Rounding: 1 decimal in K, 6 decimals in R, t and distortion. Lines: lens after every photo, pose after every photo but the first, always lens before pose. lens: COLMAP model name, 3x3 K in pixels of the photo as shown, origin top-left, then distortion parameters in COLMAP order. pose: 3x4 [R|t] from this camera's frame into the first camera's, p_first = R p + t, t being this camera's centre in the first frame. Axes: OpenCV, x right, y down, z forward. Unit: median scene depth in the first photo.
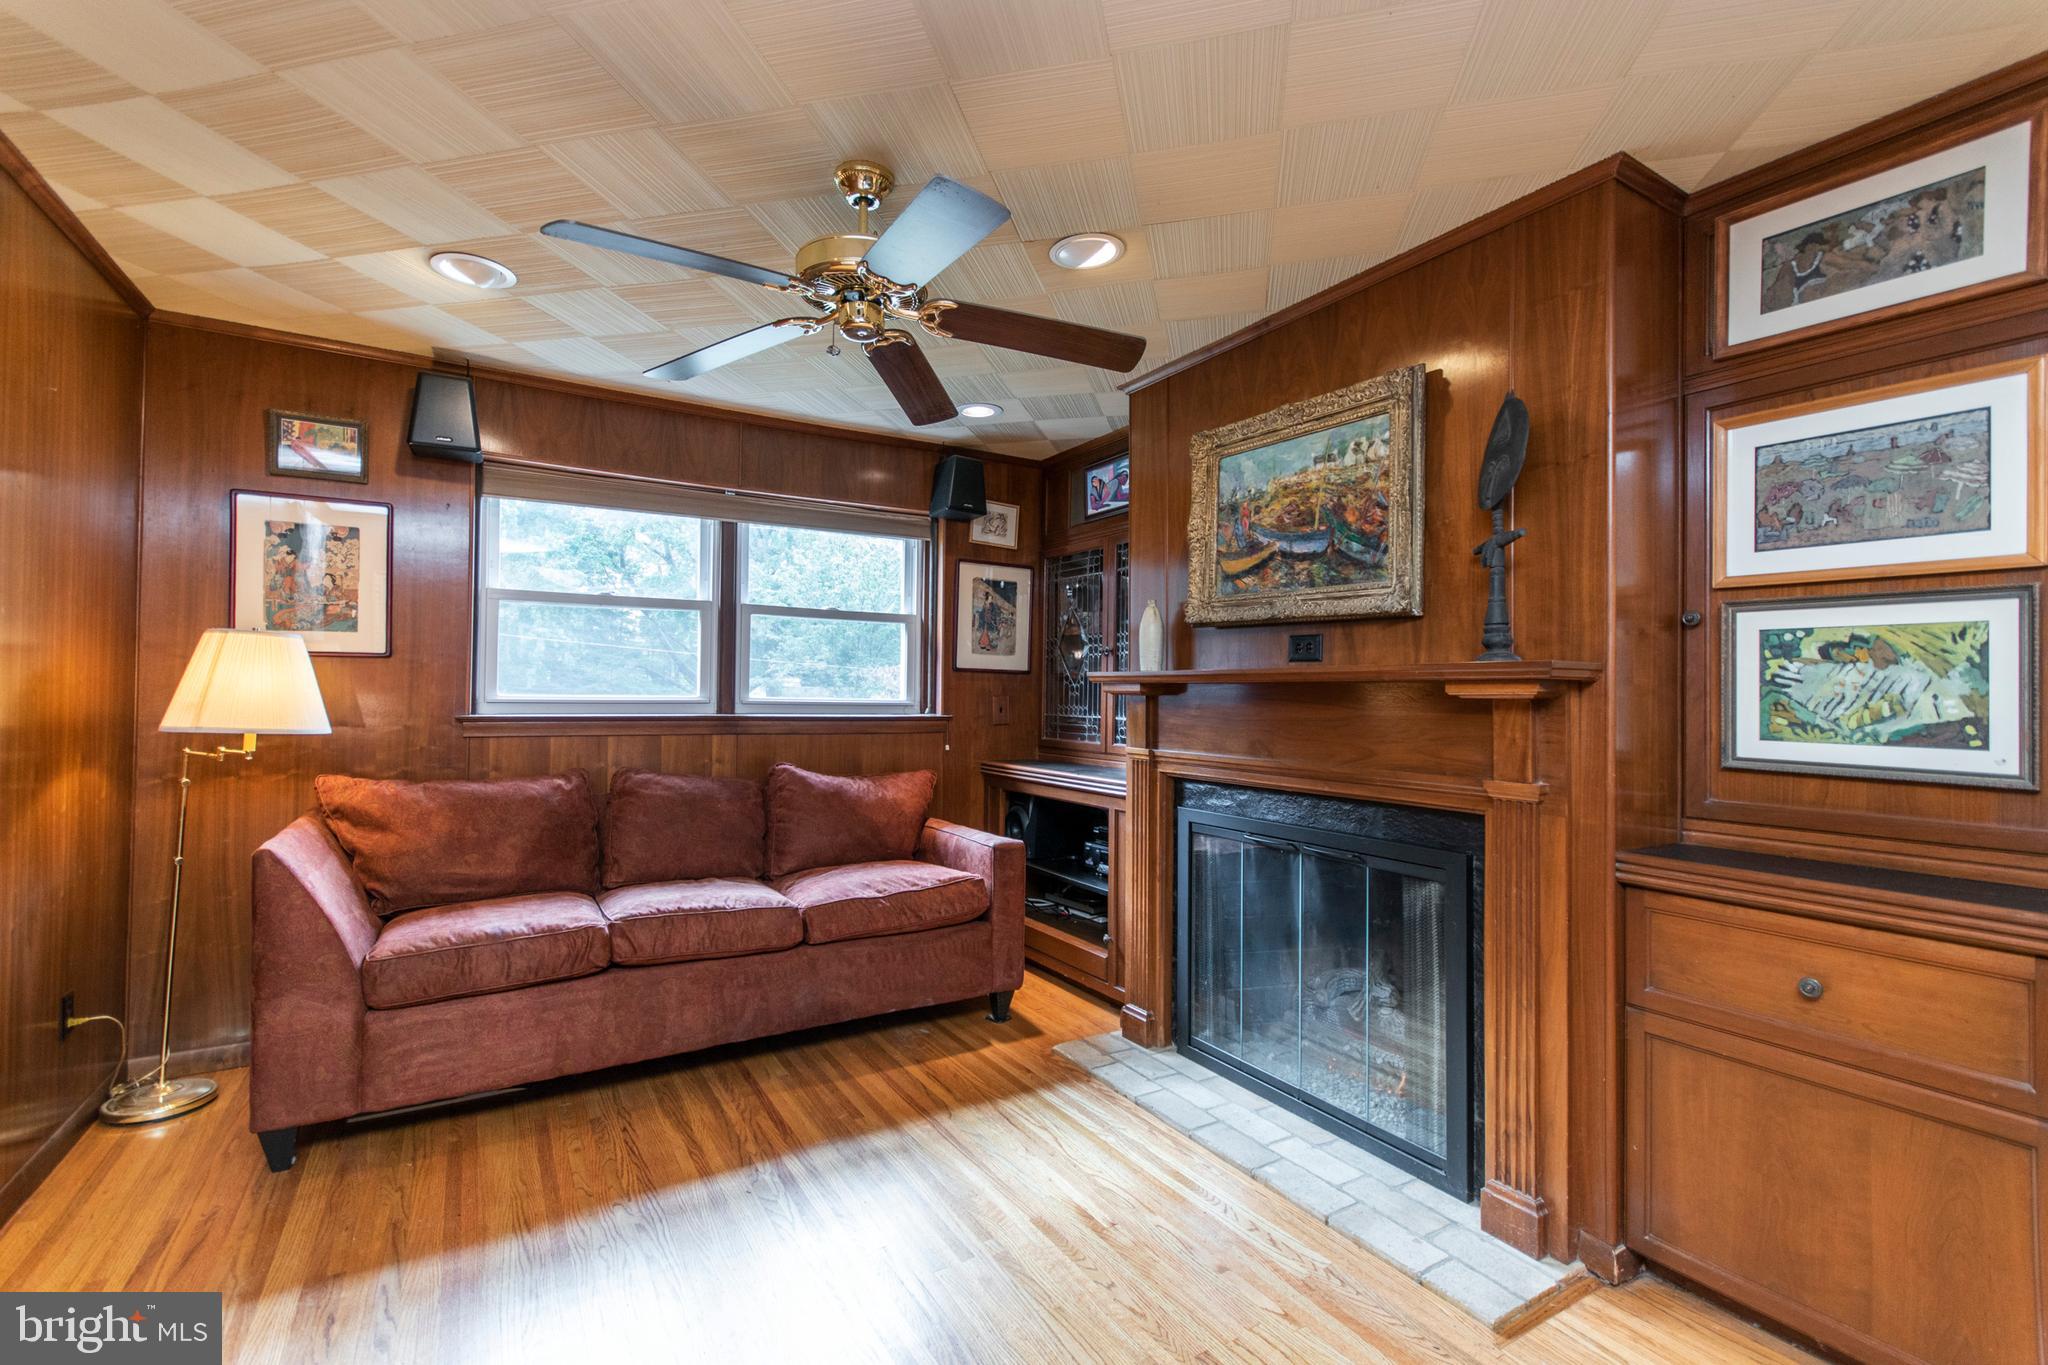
lens RADIAL K [[887.8, 0, 1015.9], [0, 887.8, 672.6], [0, 0, 1]] dist [0.003903, 0.000134]
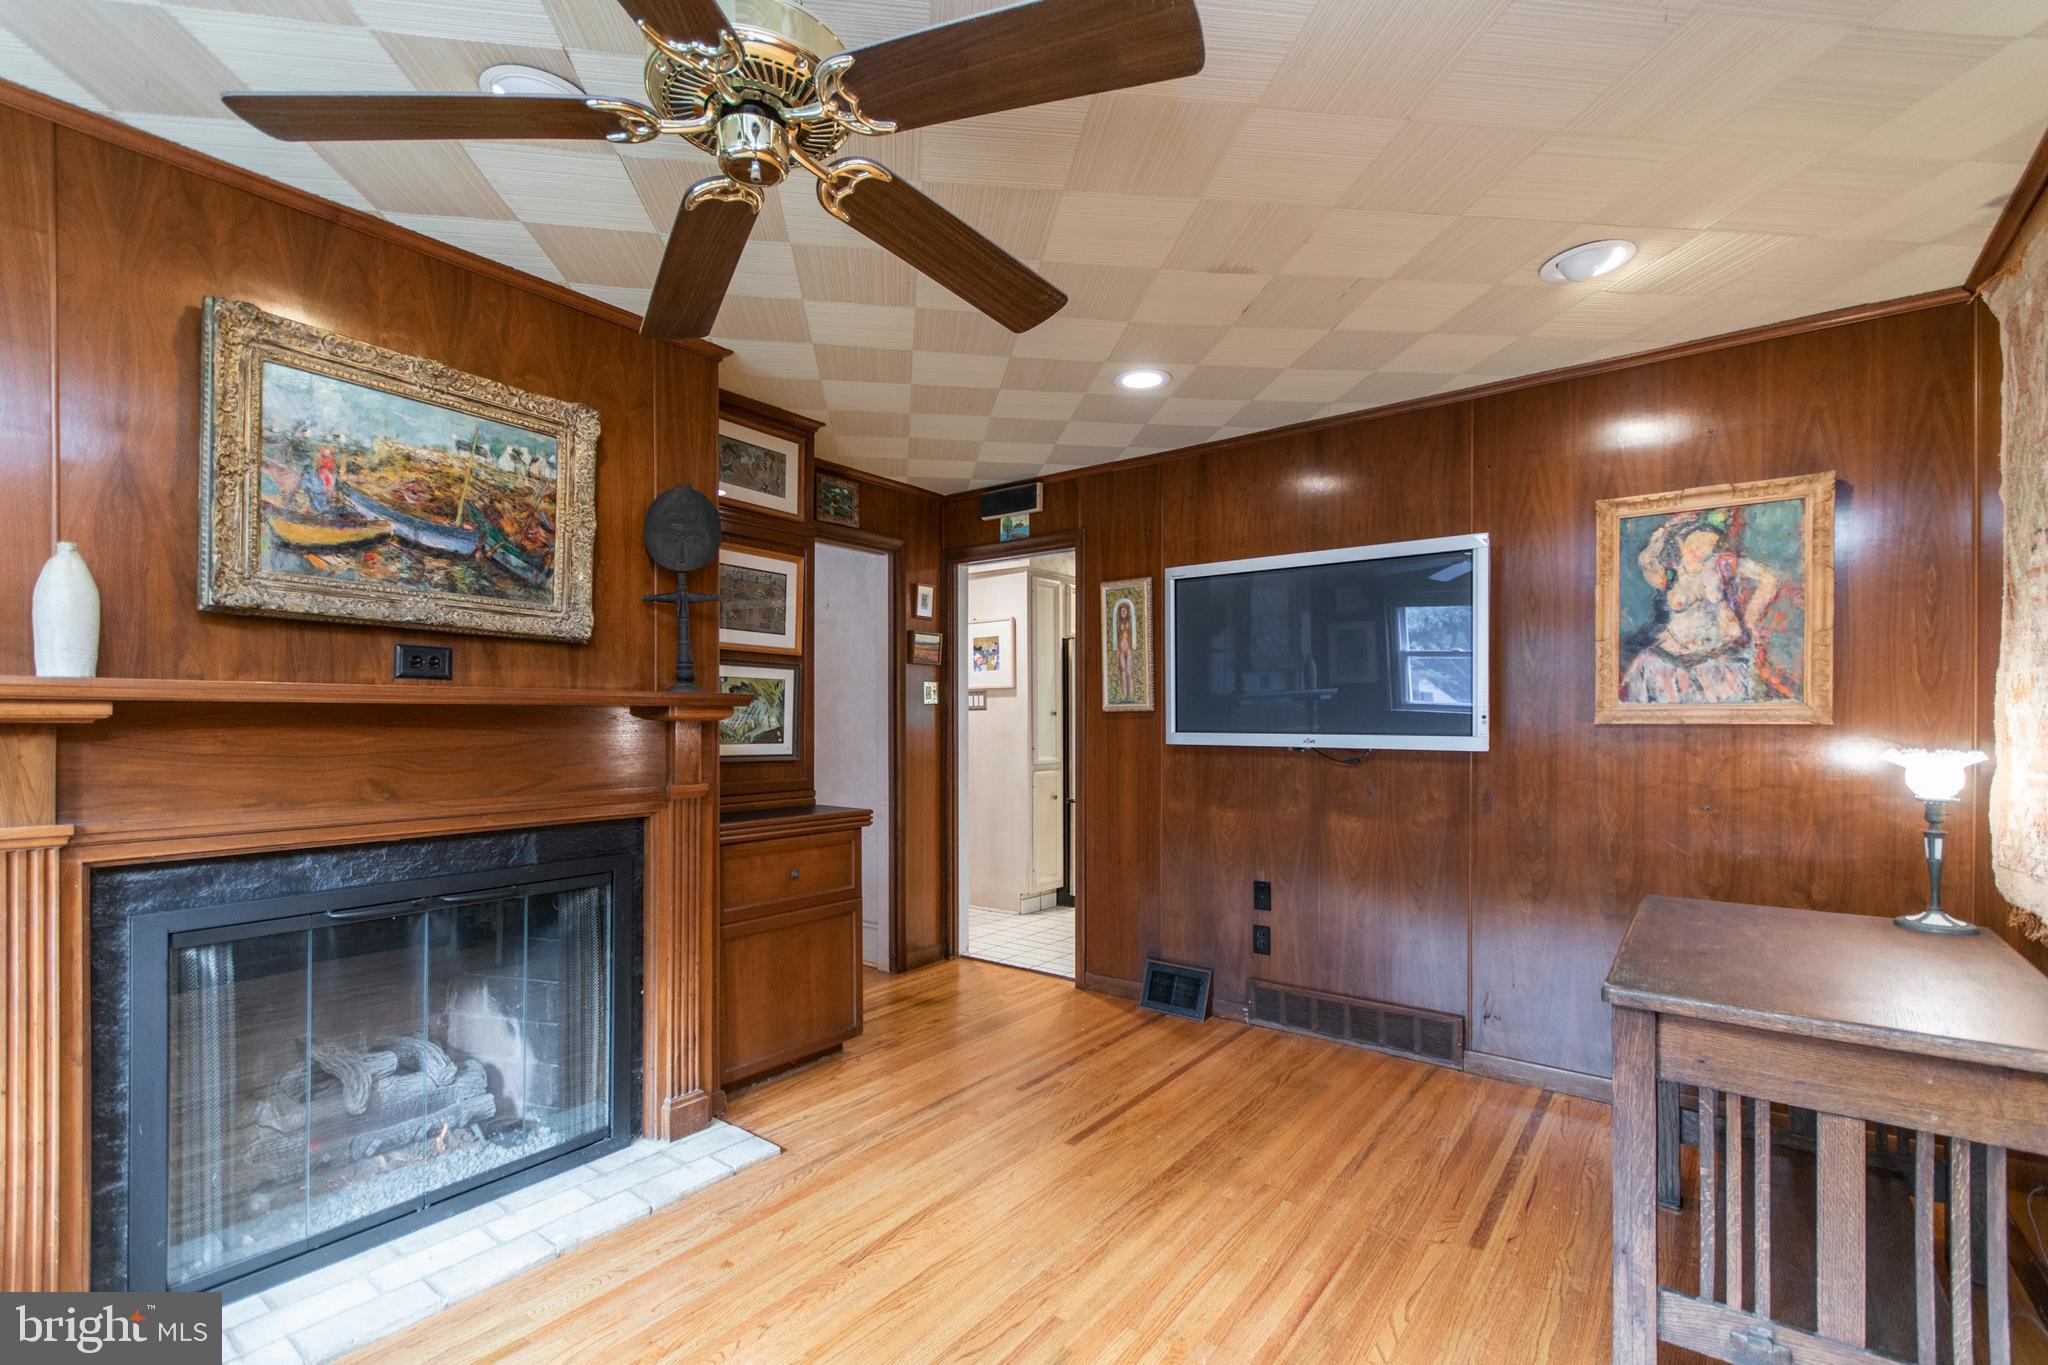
lens RADIAL K [[912.5, 0, 1010.3], [0, 912.5, 710.5], [0, 0, 1]] dist [0.014199, -0.007160]
pose [[-0.347396, -0.000769, 0.937718, -0.651319], [-0.024215, 0.999674, -0.008151, 0.010579], [-0.937406, -0.025539, -0.347301, 0.775070]]
